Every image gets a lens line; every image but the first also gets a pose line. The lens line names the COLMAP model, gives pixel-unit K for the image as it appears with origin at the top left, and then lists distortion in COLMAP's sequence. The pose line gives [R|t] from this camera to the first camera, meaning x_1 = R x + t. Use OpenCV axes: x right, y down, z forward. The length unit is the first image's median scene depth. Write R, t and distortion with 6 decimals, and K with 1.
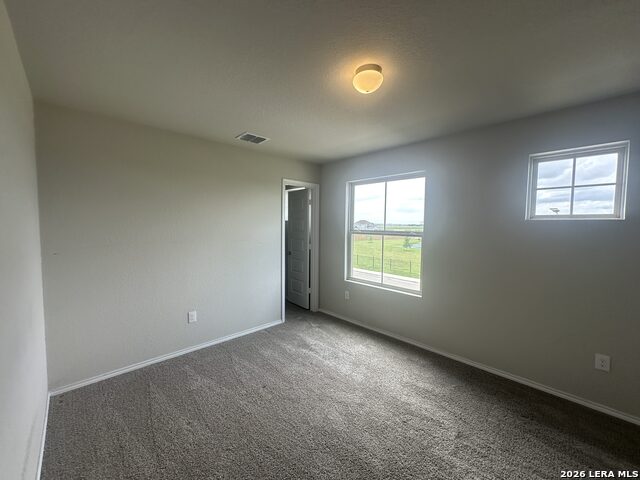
lens RADIAL K [[257.2, 0, 320.0], [0, 257.2, 240.0], [0, 0, 1]] dist [-0.002511, -0.000217]
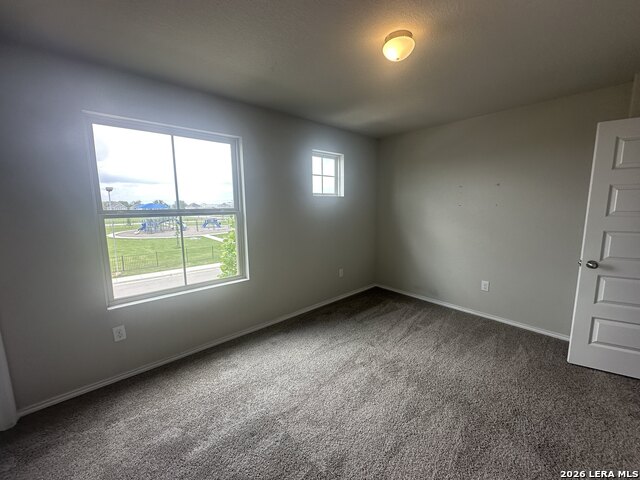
lens RADIAL K [[257.2, 0, 320.0], [0, 257.2, 240.0], [0, 0, 1]] dist [-0.002511, -0.000217]
pose [[0.042761, -0.153643, 0.987201, -0.471747], [0.071327, 0.986053, 0.150375, -0.036904], [-0.996536, 0.063984, 0.053124, 0.677703]]
